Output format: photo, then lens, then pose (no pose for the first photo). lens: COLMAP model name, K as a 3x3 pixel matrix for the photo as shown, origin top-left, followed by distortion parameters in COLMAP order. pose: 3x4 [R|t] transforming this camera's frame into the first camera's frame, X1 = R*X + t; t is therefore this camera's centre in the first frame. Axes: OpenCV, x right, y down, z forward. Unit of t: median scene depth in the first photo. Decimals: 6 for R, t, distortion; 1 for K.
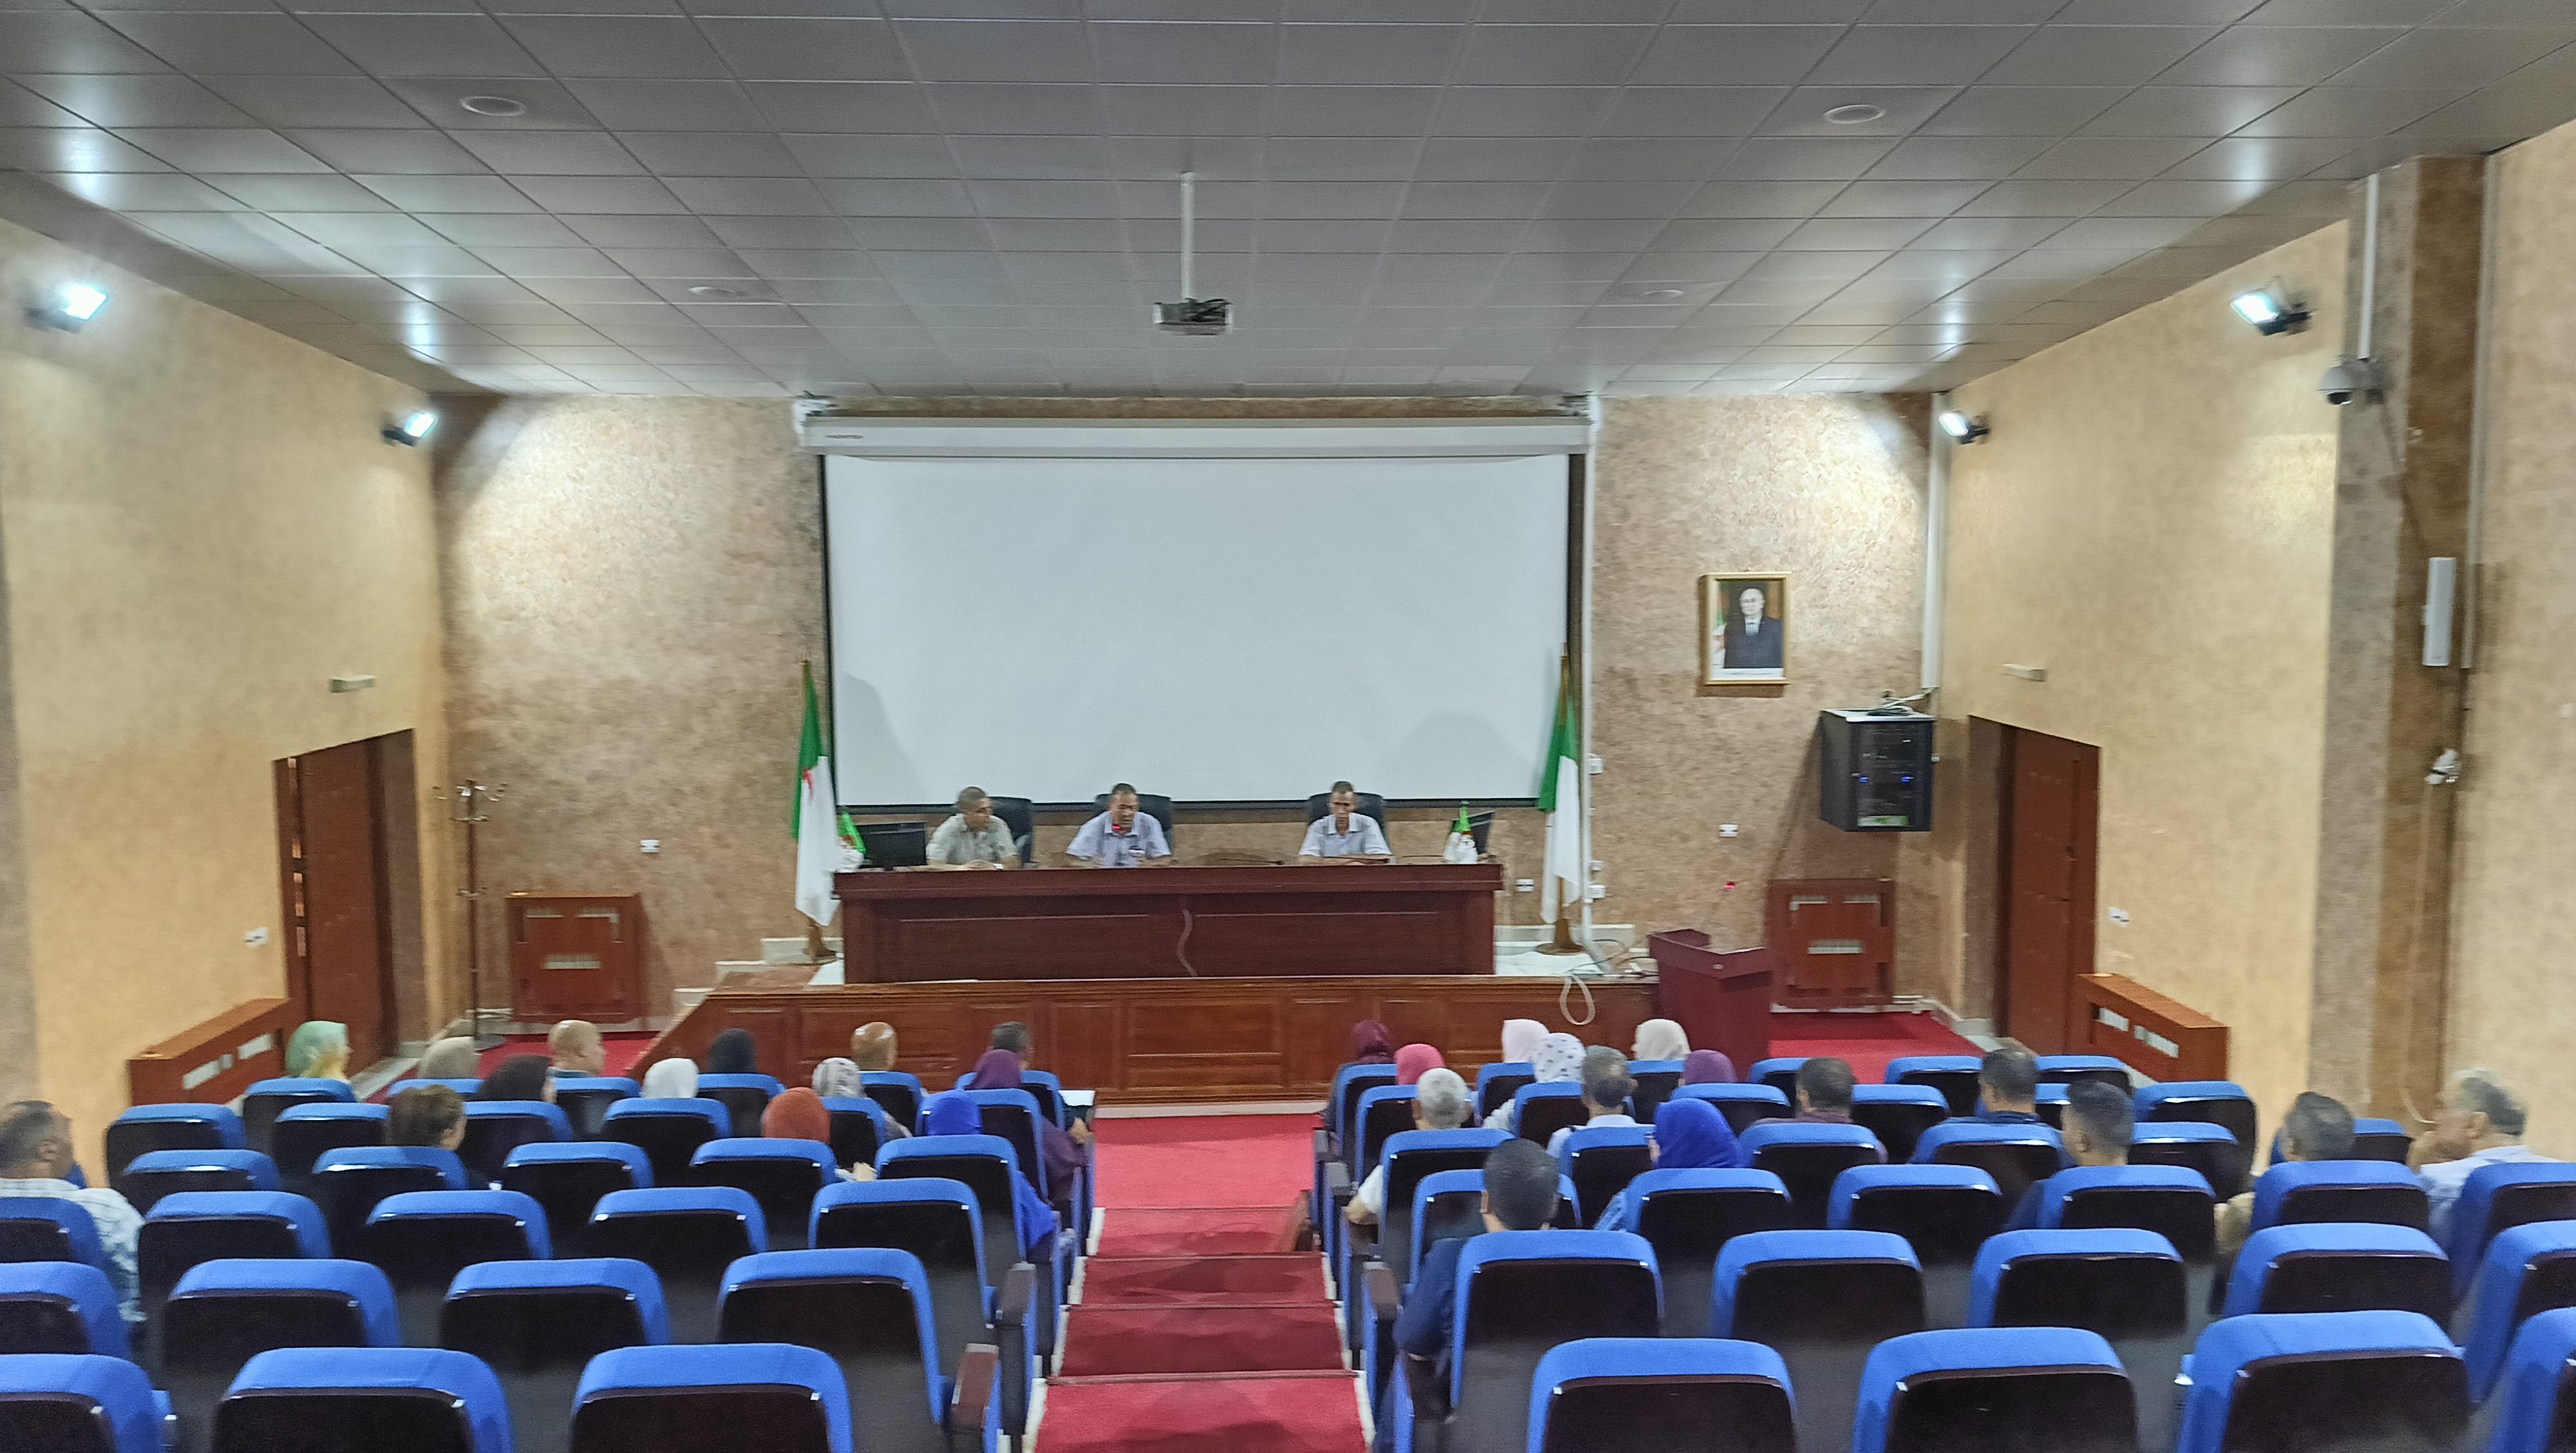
lens RADIAL K [[1697.9, 0, 1169.6], [0, 1697.9, 733.3], [0, 0, 1]] dist [0.061668, 0.000281]
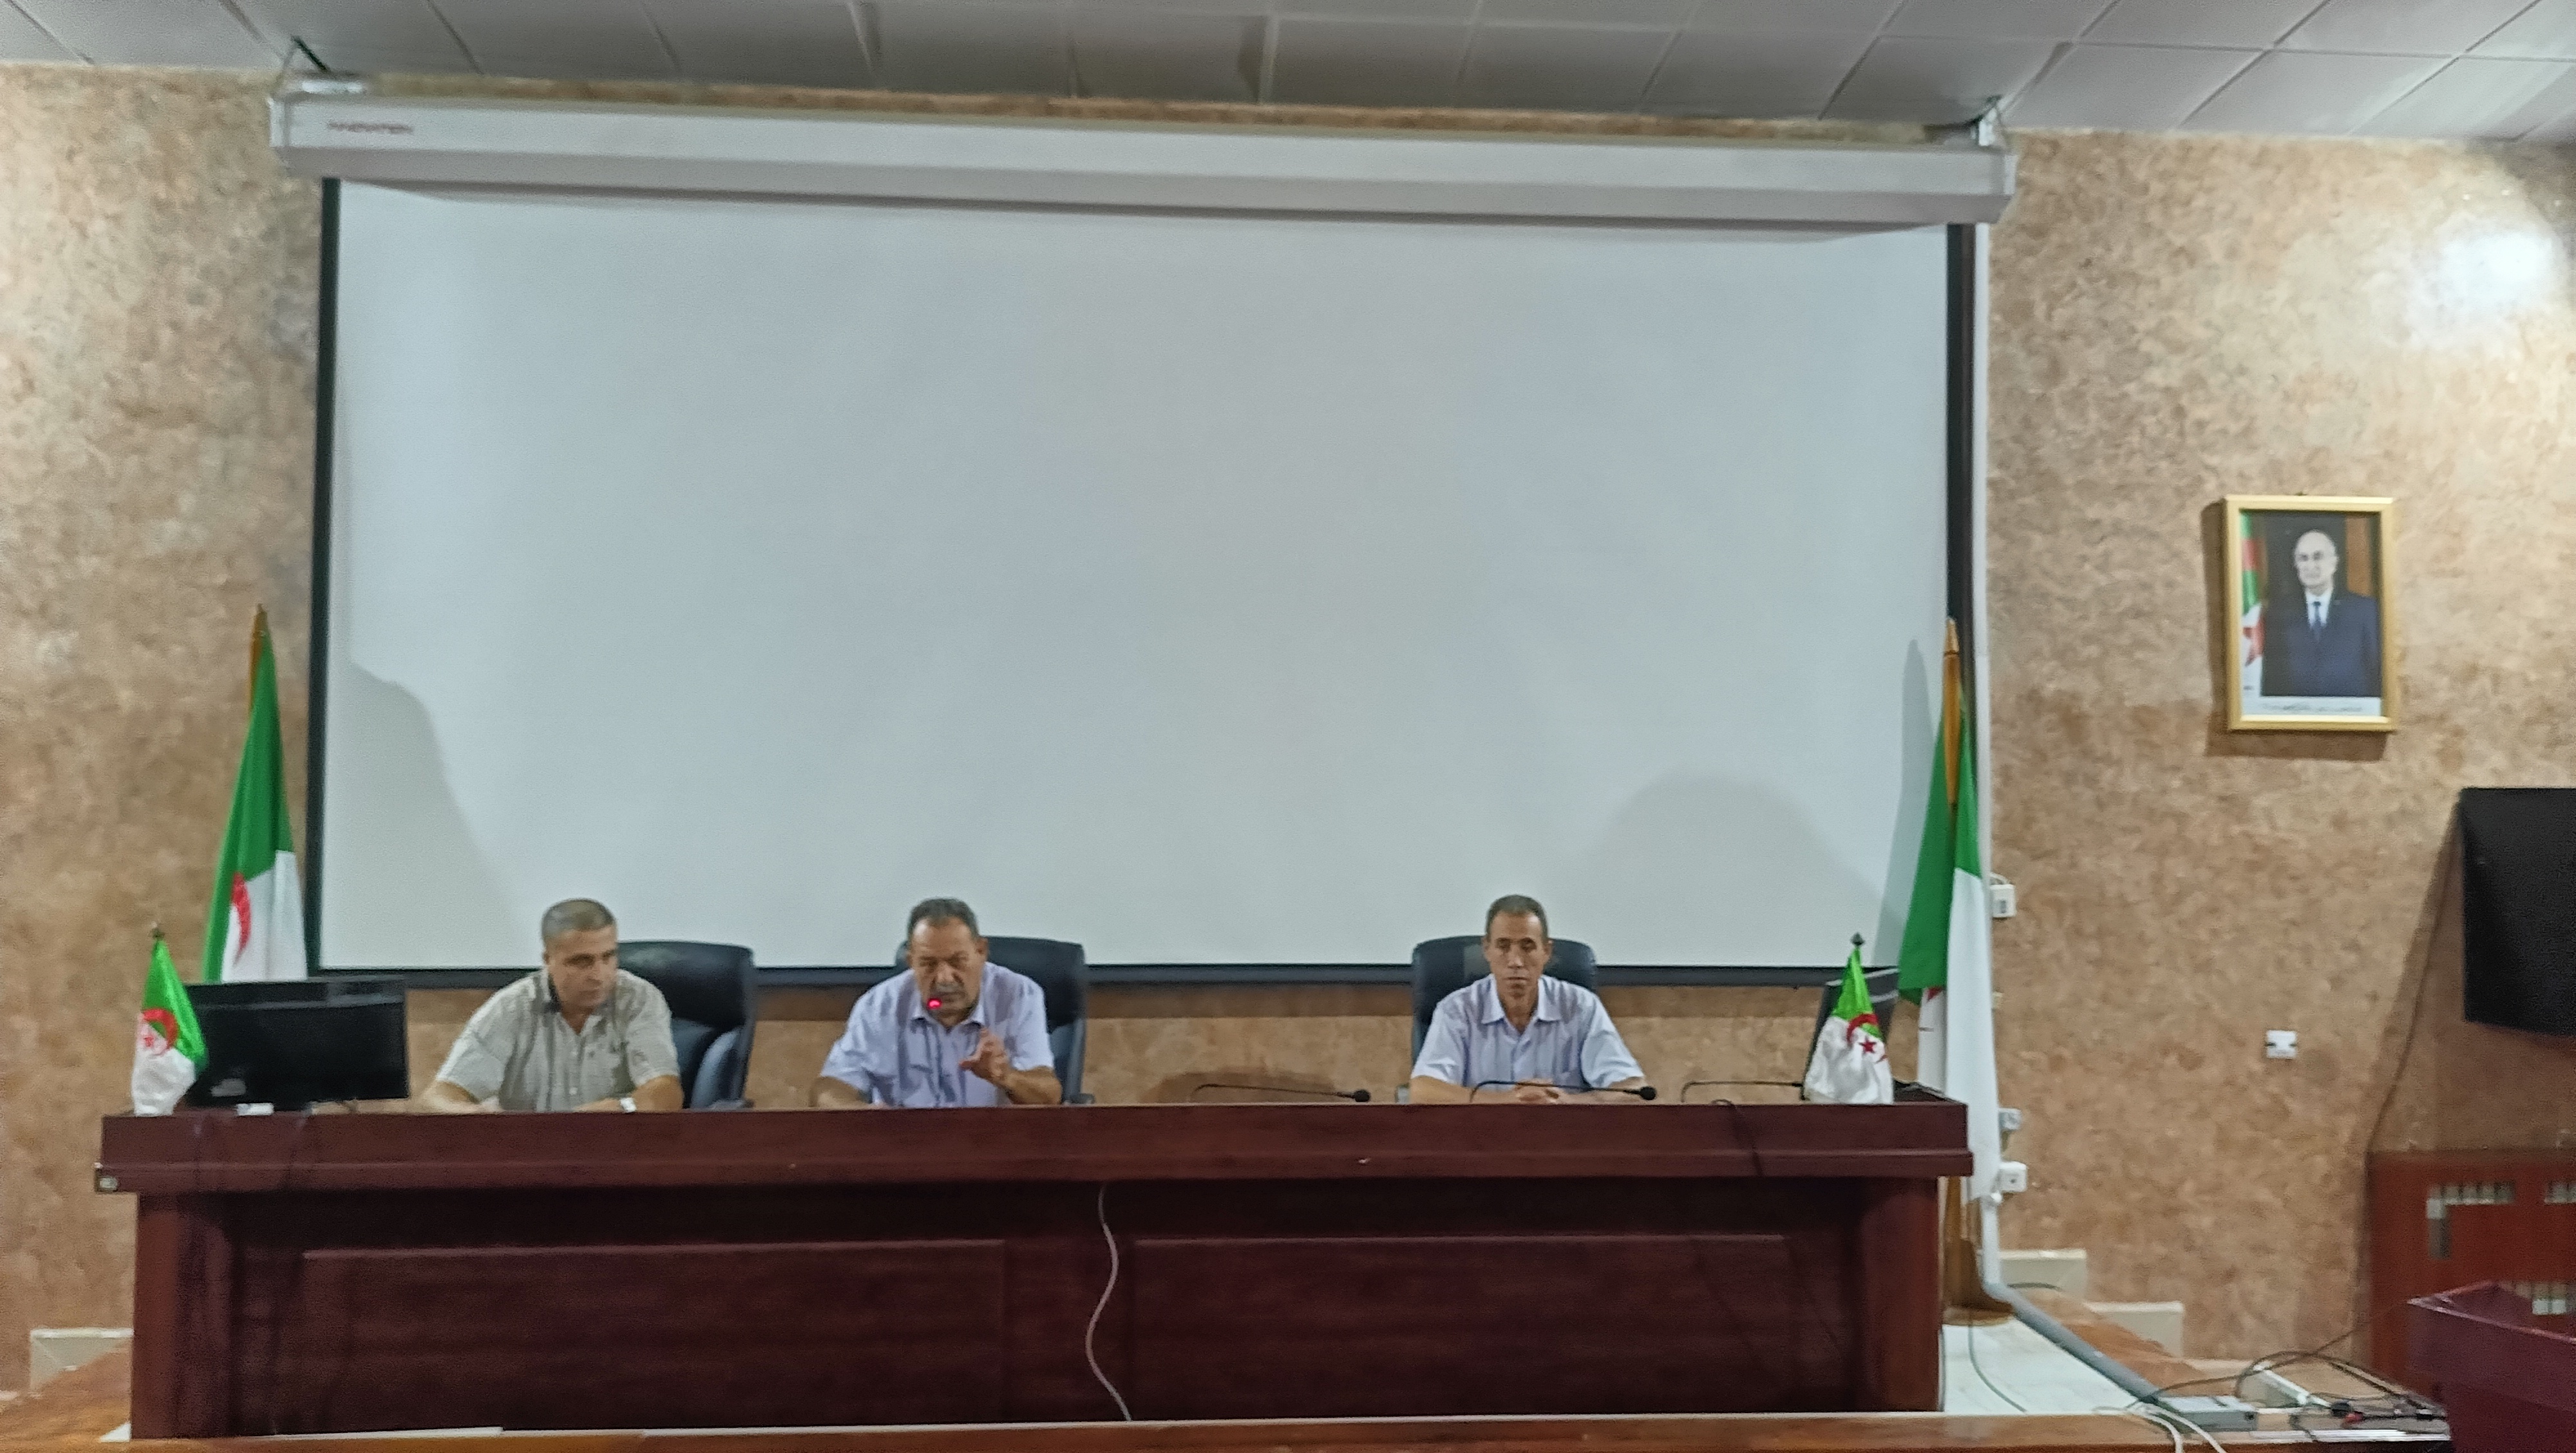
lens RADIAL K [[1957.1, 0, 1288.0], [0, 1957.1, 726.5], [0, 0, 1]] dist [0.000169, -0.003064]
pose [[0.996020, 0.024866, 0.085596, 0.008511], [-0.013645, 0.991516, -0.129266, 0.043610], [-0.088084, 0.127584, 0.987909, 0.484878]]
